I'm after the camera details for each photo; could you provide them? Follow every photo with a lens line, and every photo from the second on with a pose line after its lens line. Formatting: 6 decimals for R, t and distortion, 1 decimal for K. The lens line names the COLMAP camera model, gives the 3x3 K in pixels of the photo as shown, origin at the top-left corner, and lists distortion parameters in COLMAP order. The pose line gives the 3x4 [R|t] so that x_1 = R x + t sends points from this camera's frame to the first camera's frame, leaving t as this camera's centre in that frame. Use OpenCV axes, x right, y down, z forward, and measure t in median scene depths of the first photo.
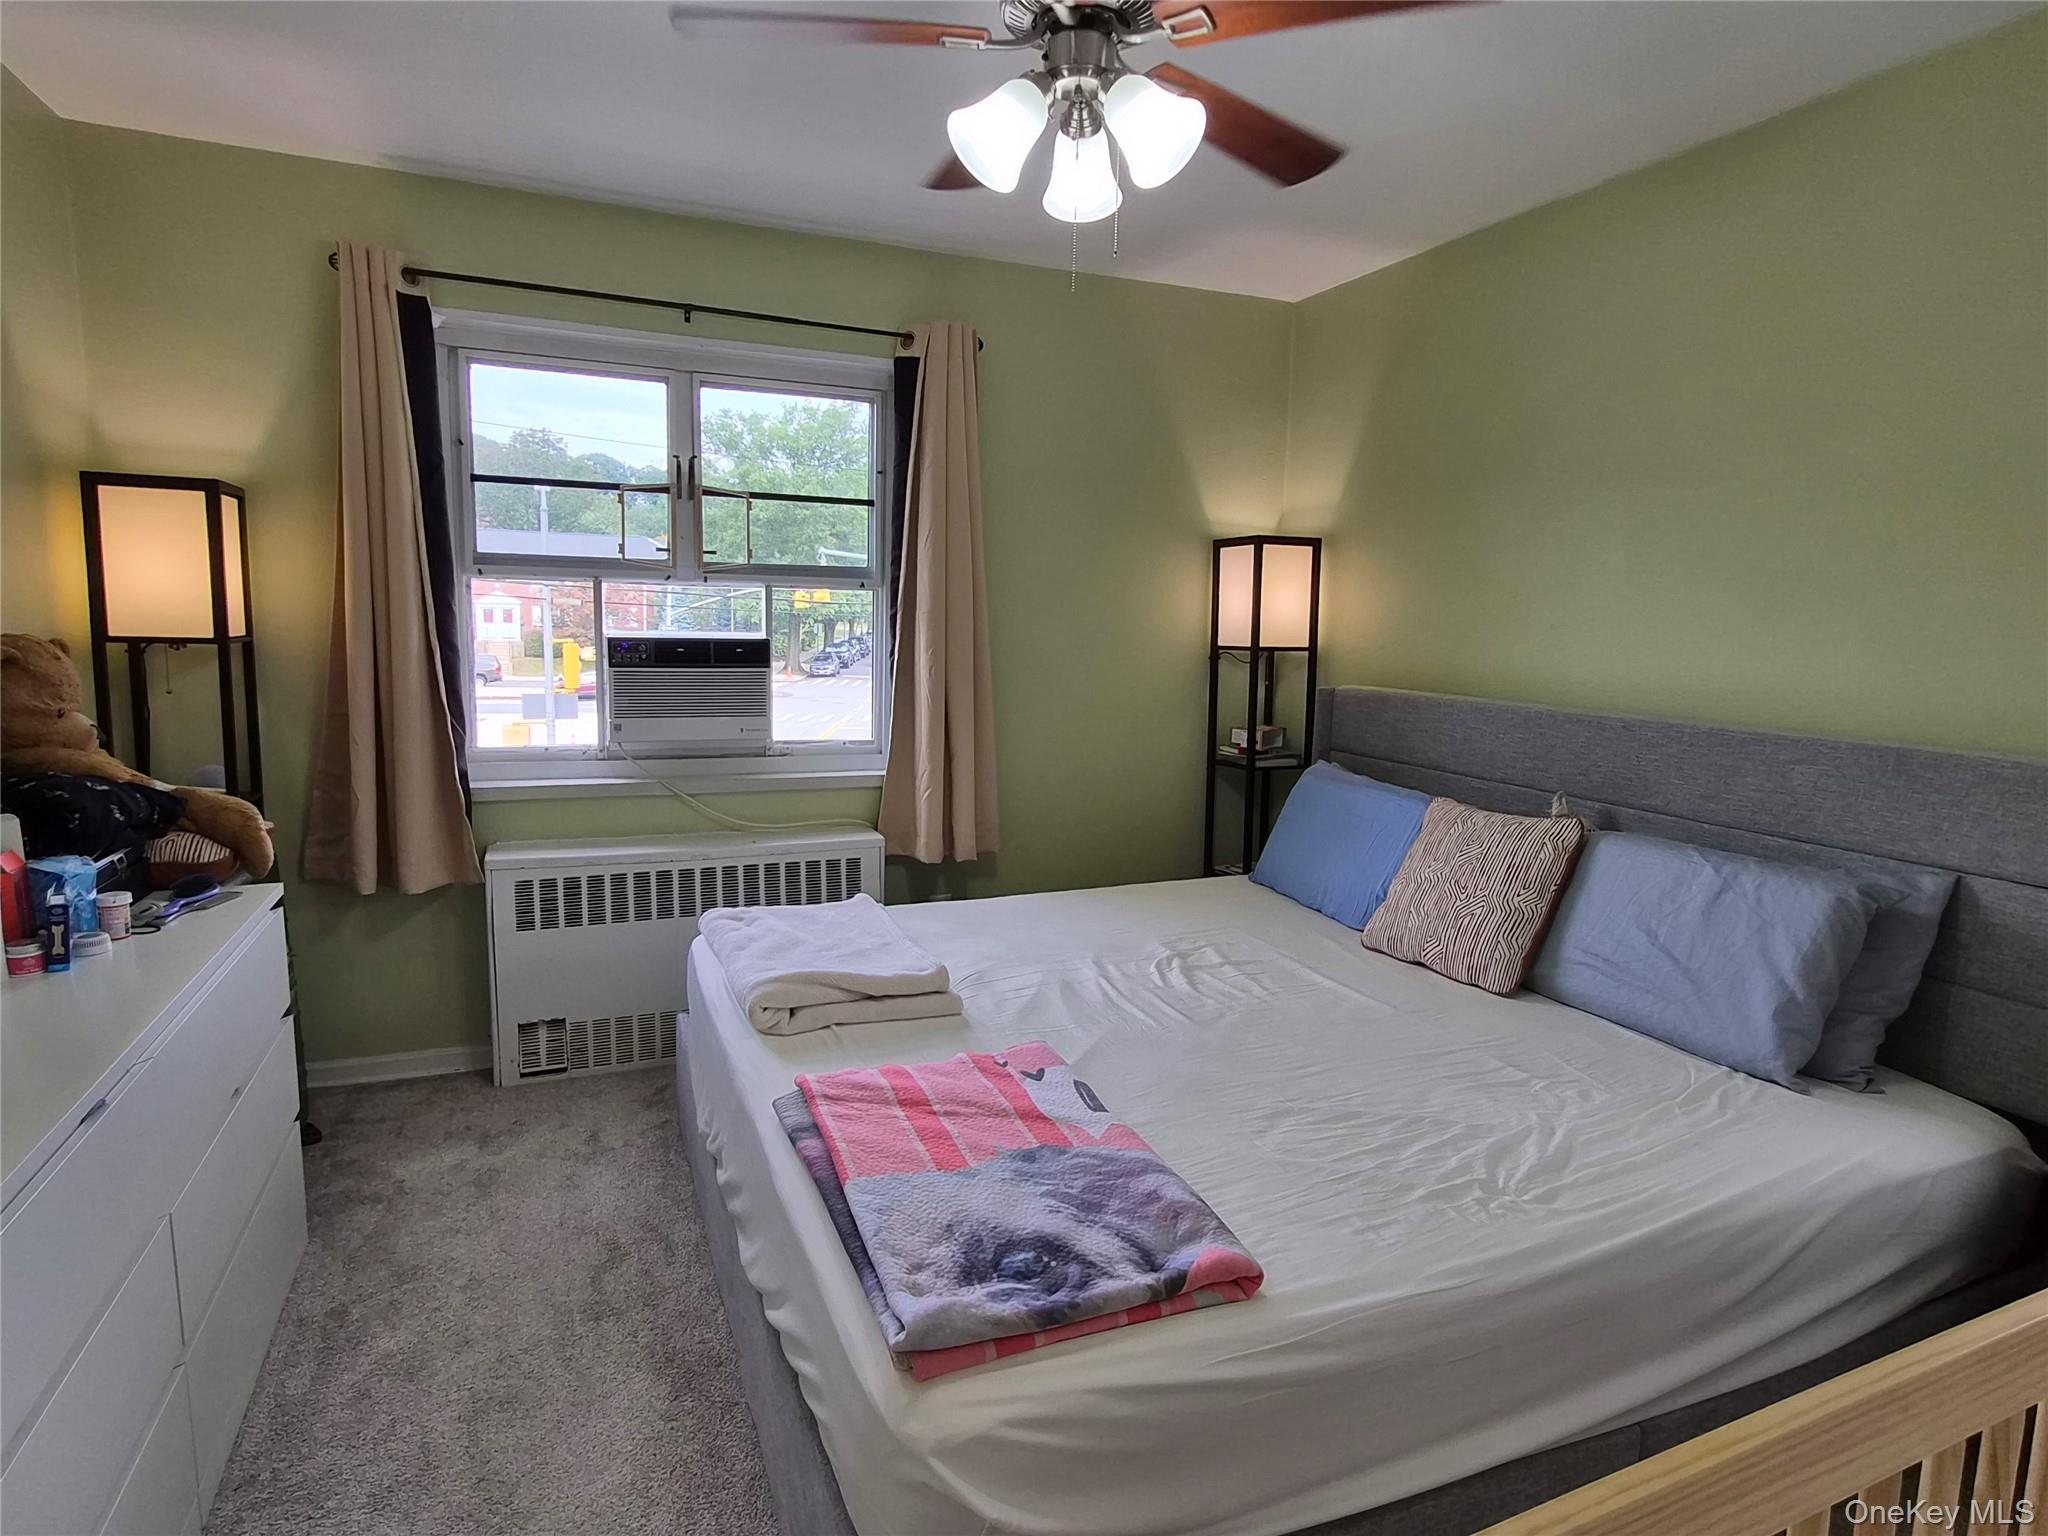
lens RADIAL K [[1132.8, 0, 1007.9], [0, 1132.8, 776.4], [0, 0, 1]] dist [0.004834, 0.006574]
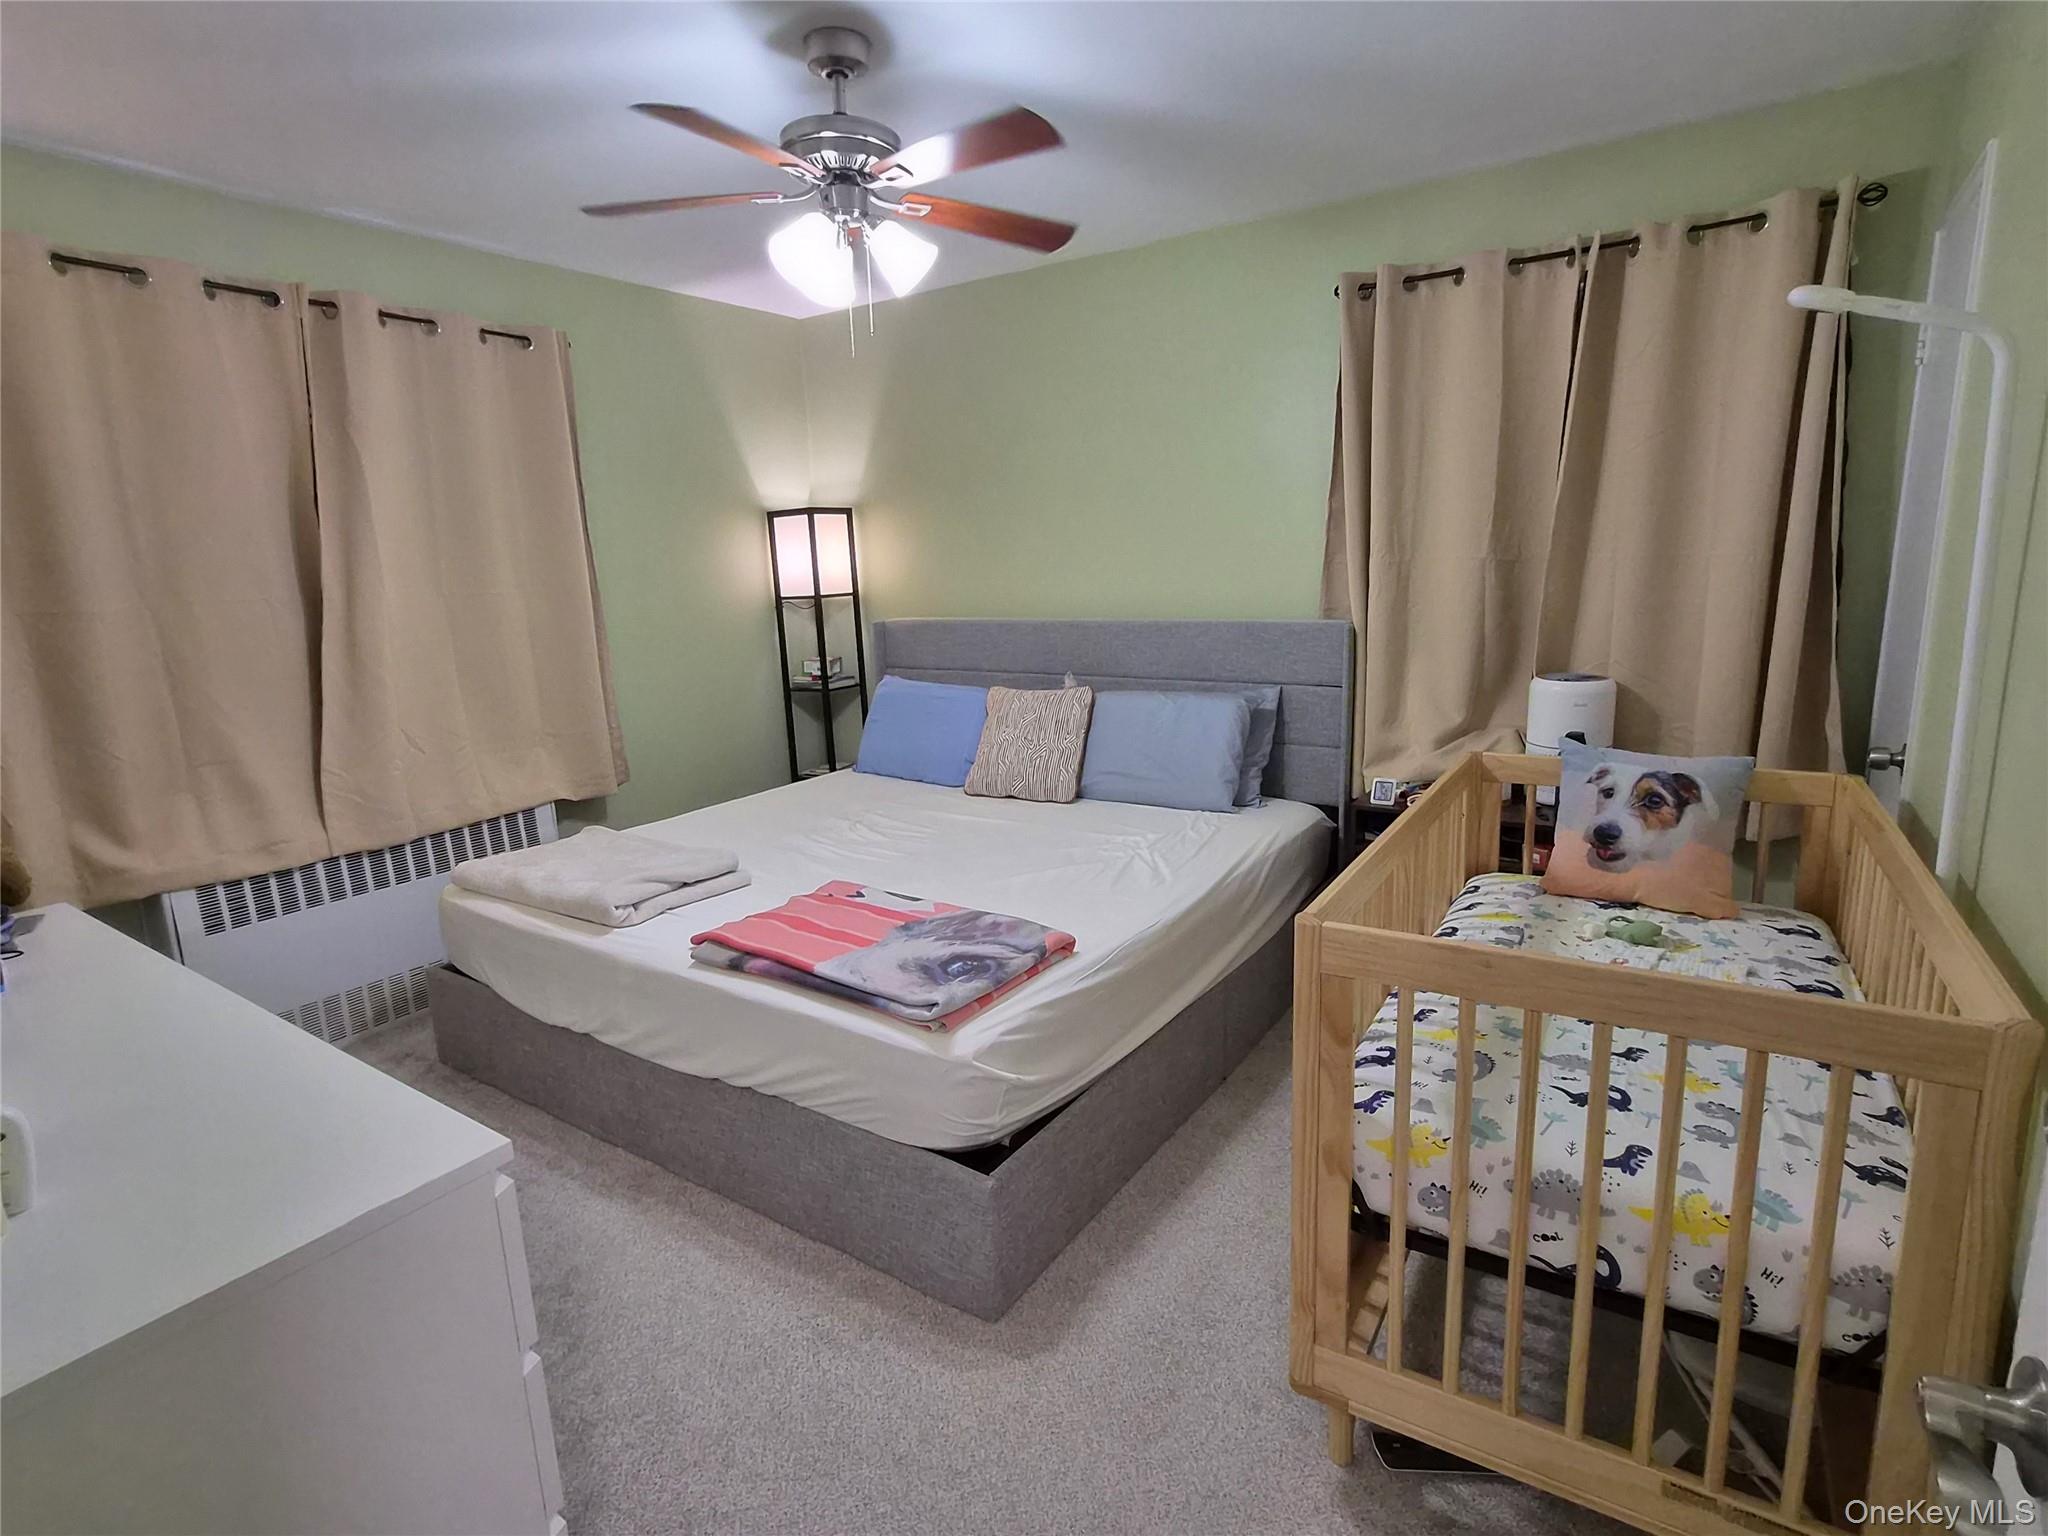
lens RADIAL K [[1049.5, 0, 1006.3], [0, 1049.5, 782.6], [0, 0, 1]] dist [0.010344, 0.001075]
pose [[0.840577, -0.166486, 0.515474, -0.377417], [0.135040, 0.985959, 0.098233, 0.010760], [-0.524590, -0.012962, 0.851256, -0.191450]]
